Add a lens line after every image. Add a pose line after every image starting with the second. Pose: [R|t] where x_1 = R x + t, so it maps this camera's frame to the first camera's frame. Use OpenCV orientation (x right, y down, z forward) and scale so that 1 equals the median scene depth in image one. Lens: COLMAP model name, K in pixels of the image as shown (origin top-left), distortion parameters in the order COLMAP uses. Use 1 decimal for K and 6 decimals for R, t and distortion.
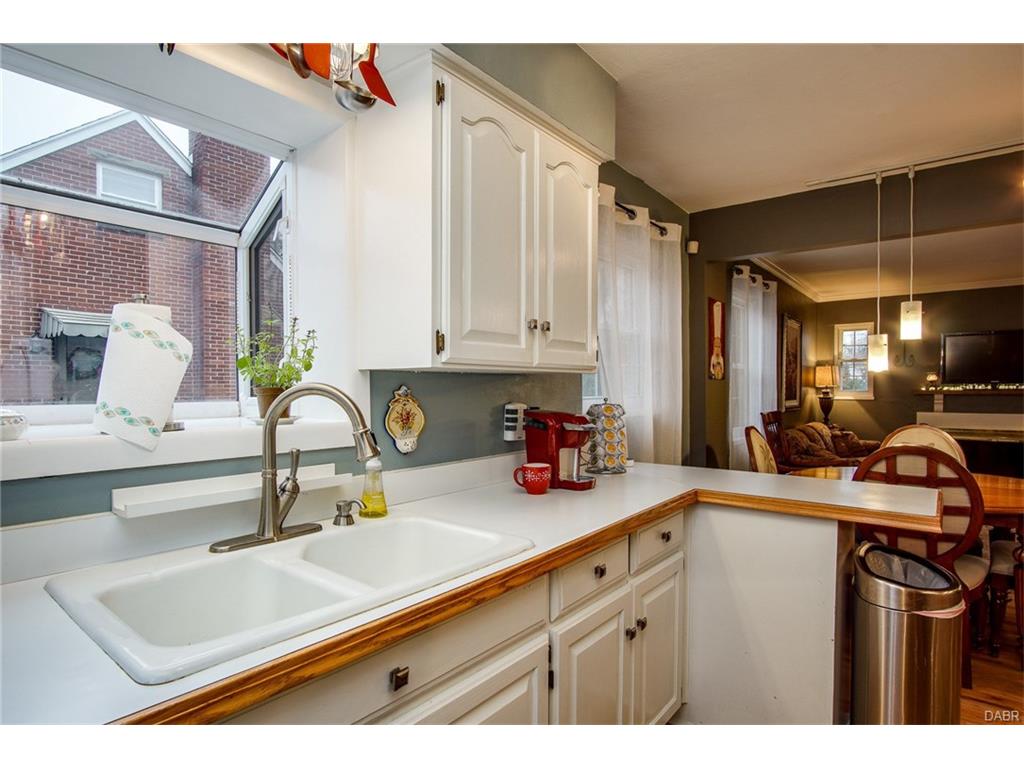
lens RADIAL K [[551.0, 0, 512.3], [0, 551.0, 391.2], [0, 0, 1]] dist [-0.028027, 0.002458]
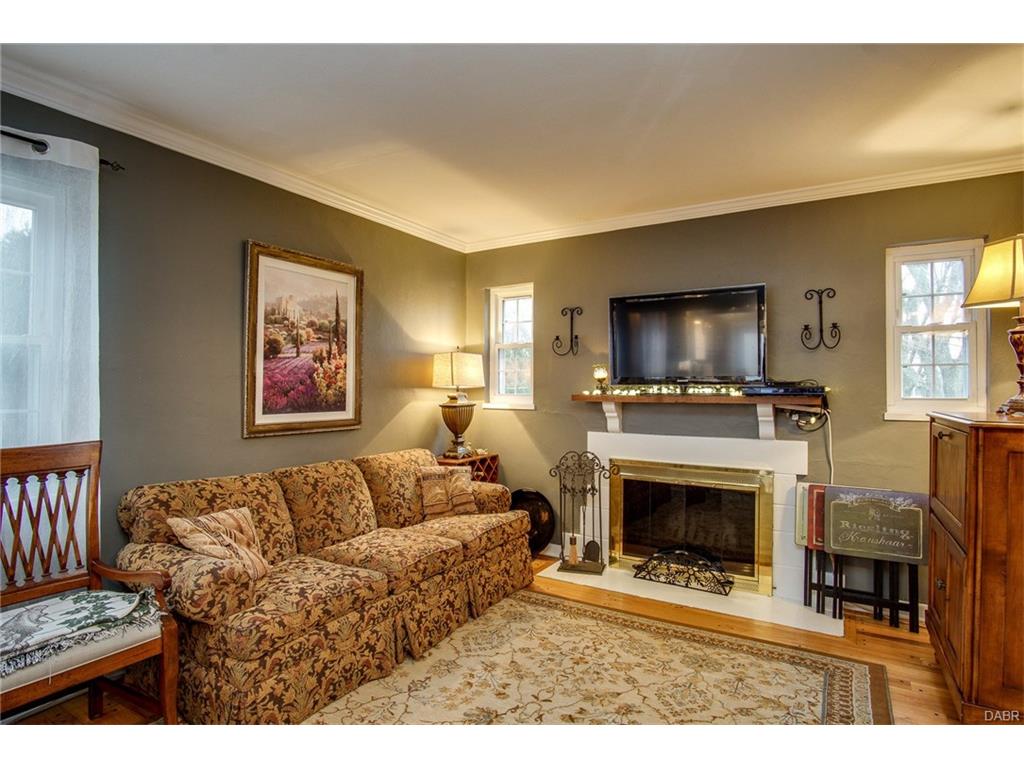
lens RADIAL K [[551.0, 0, 512.2], [0, 551.0, 382.3], [0, 0, 1]] dist [-0.028027, 0.002458]
pose [[0.990132, 0.012005, 0.139622, 0.595971], [-0.009802, 0.999817, -0.016459, -0.004951], [-0.139794, 0.014928, 0.990068, 0.421623]]
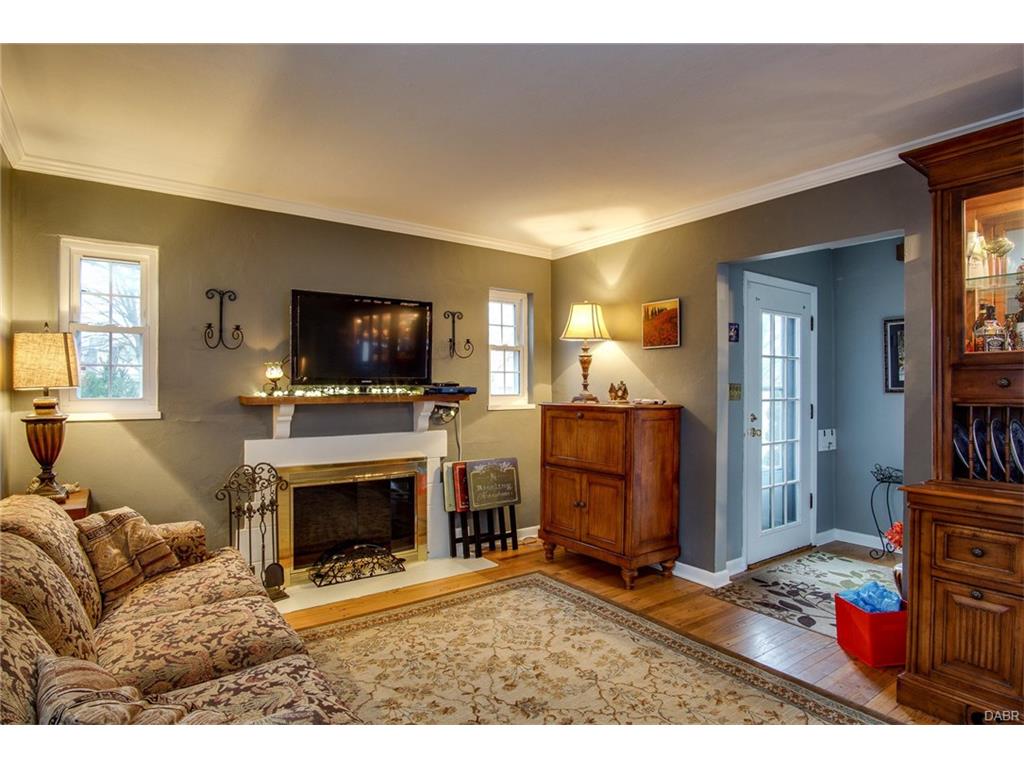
lens RADIAL K [[551.0, 0, 512.2], [0, 551.0, 388.1], [0, 0, 1]] dist [-0.028027, 0.002458]
pose [[0.257609, 0.005656, 0.966233, 0.326155], [0.004313, 0.999966, -0.007004, -0.005638], [-0.966240, 0.005971, 0.257576, 0.645800]]
